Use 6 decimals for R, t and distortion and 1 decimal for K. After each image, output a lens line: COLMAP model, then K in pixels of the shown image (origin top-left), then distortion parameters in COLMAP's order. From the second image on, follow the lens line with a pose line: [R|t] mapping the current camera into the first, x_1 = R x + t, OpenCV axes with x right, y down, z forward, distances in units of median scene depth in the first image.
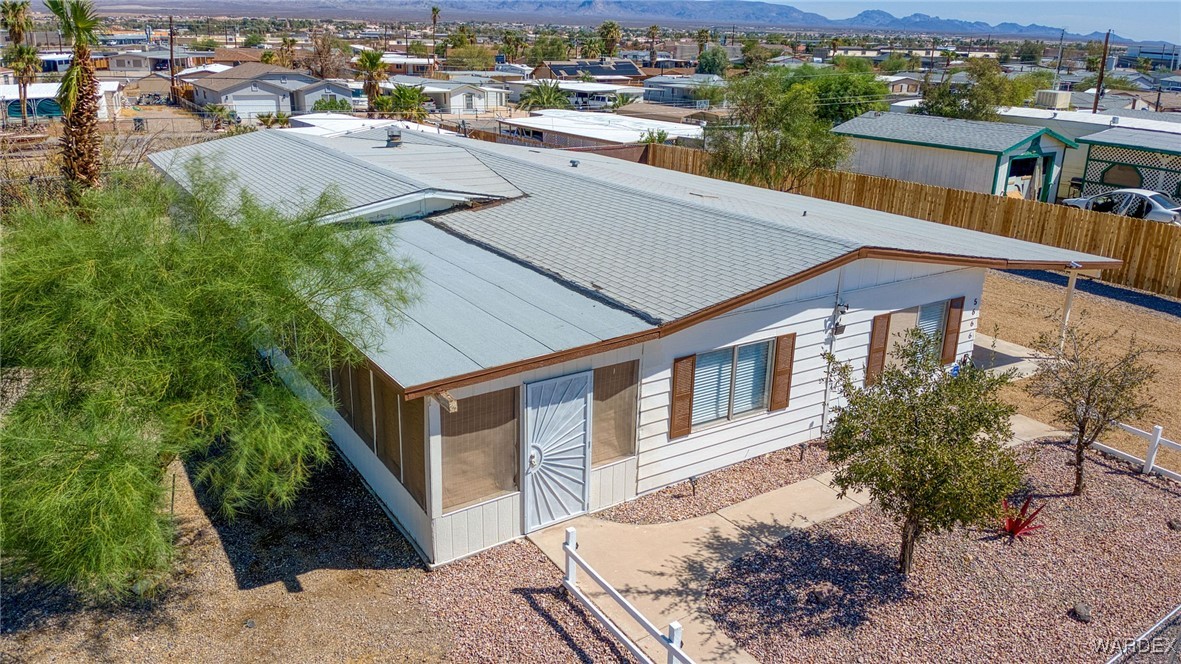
lens RADIAL K [[855.7, 0, 594.0], [0, 855.7, 332.5], [0, 0, 1]] dist [0.123751, -0.237160]
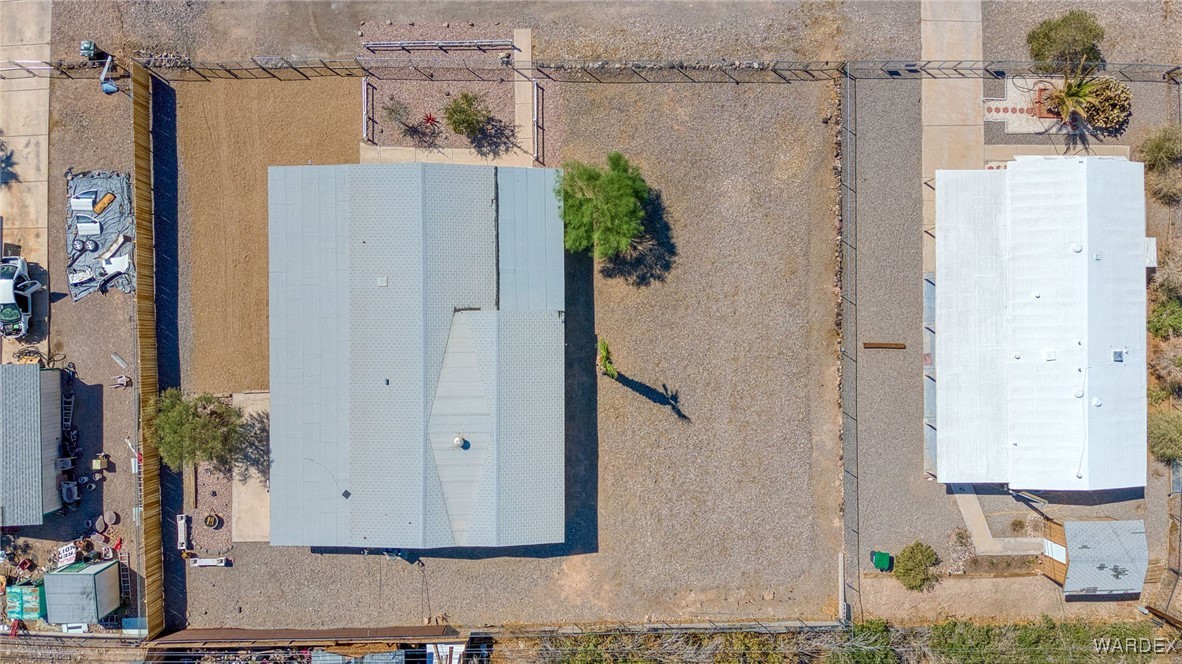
lens RADIAL K [[856.4, 0, 594.5], [0, 856.4, 332.5], [0, 0, 1]] dist [0.123751, -0.237160]
pose [[-0.837024, -0.544267, -0.056250, -0.417924], [0.117723, -0.279527, 0.952893, -3.328788], [-0.534352, 0.790973, 0.298044, 0.137400]]
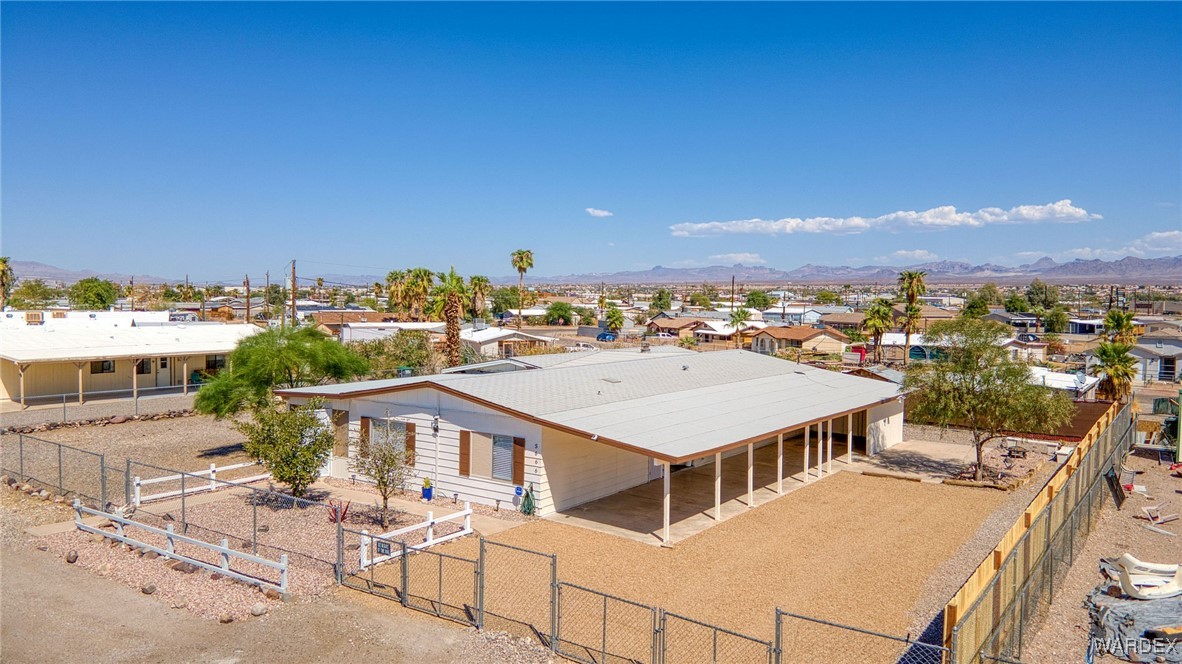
lens RADIAL K [[856.4, 0, 594.5], [0, 856.4, 332.5], [0, 0, 1]] dist [0.123751, -0.237160]
pose [[0.363576, 0.024761, -0.931236, 2.078628], [-0.302953, 0.948451, -0.093061, -0.128672], [0.880927, 0.315956, 0.352335, 0.602160]]
